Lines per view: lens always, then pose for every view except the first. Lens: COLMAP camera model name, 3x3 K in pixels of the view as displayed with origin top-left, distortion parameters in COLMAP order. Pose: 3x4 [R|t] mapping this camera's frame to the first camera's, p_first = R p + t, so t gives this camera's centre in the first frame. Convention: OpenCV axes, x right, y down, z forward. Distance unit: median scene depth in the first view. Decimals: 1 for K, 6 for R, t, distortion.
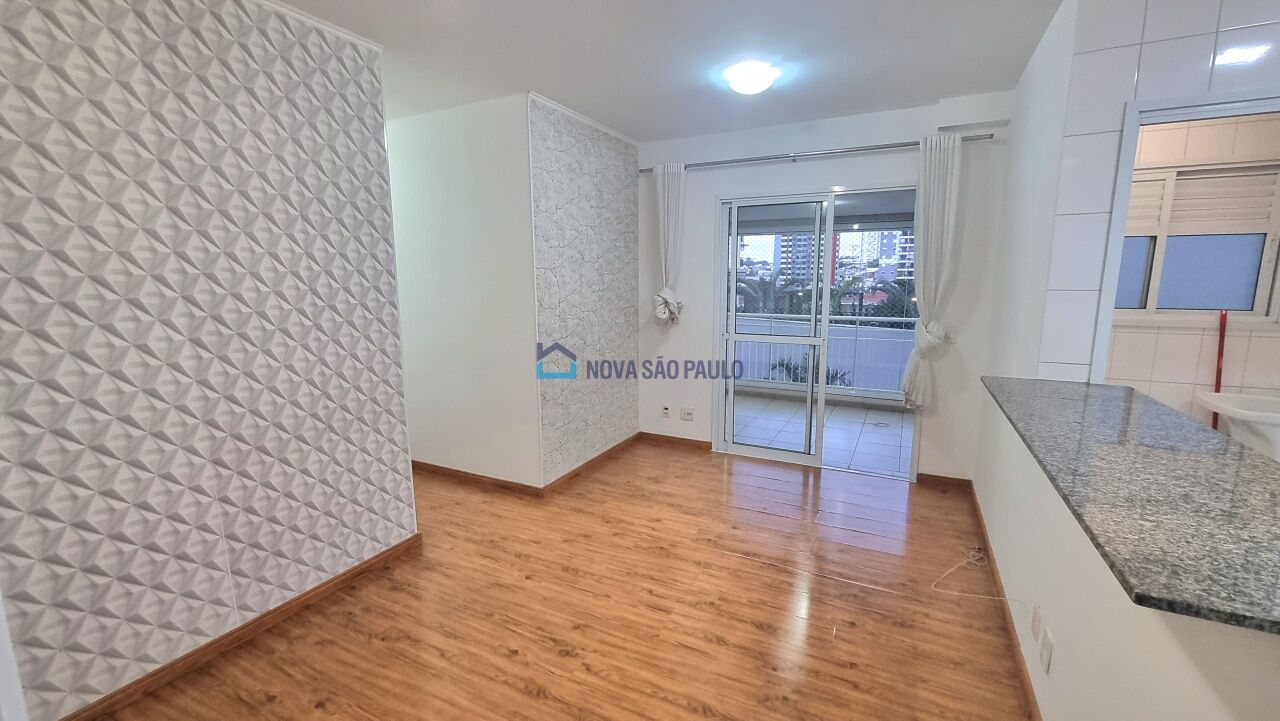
lens RADIAL K [[529.5, 0, 637.5], [0, 529.5, 359.7], [0, 0, 1]] dist [-0.003655, 0.000548]
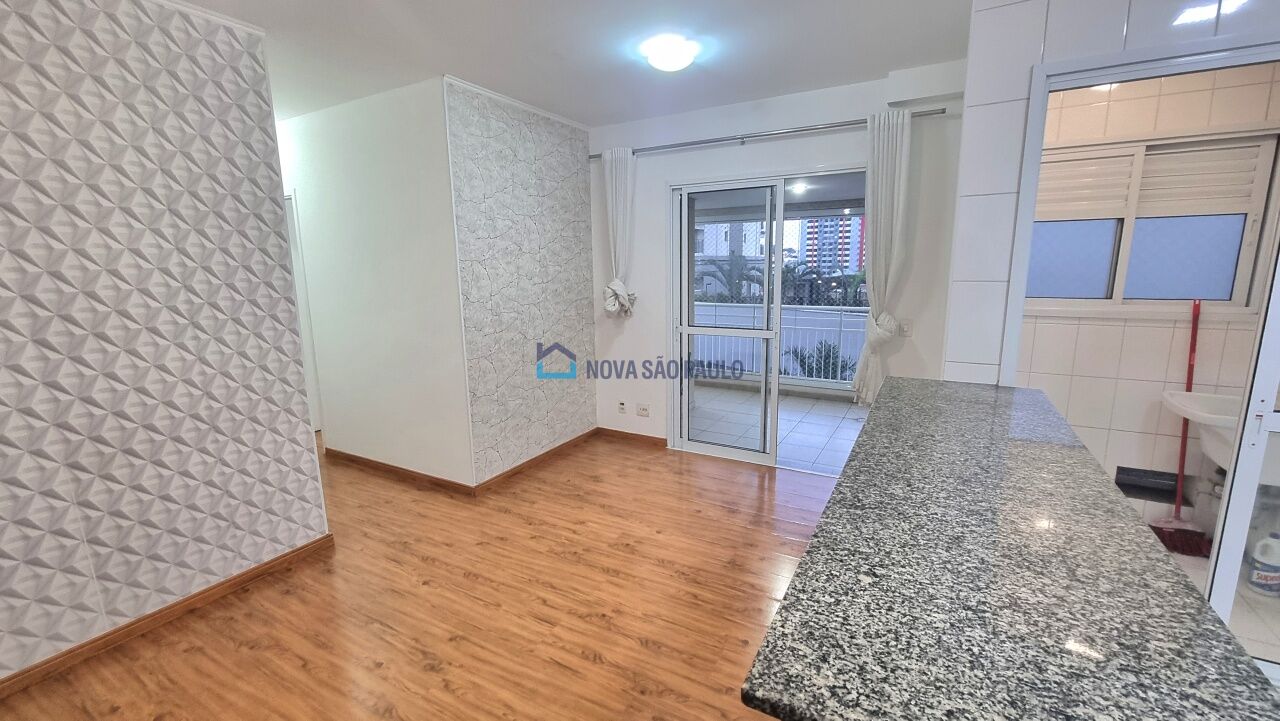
lens RADIAL K [[529.5, 0, 636.9], [0, 529.5, 361.0], [0, 0, 1]] dist [-0.003655, 0.000548]
pose [[0.998973, -0.001134, -0.045298, 0.190189], [0.002177, 0.999733, 0.022989, -0.012904], [0.045260, -0.023064, 0.998709, 0.053325]]
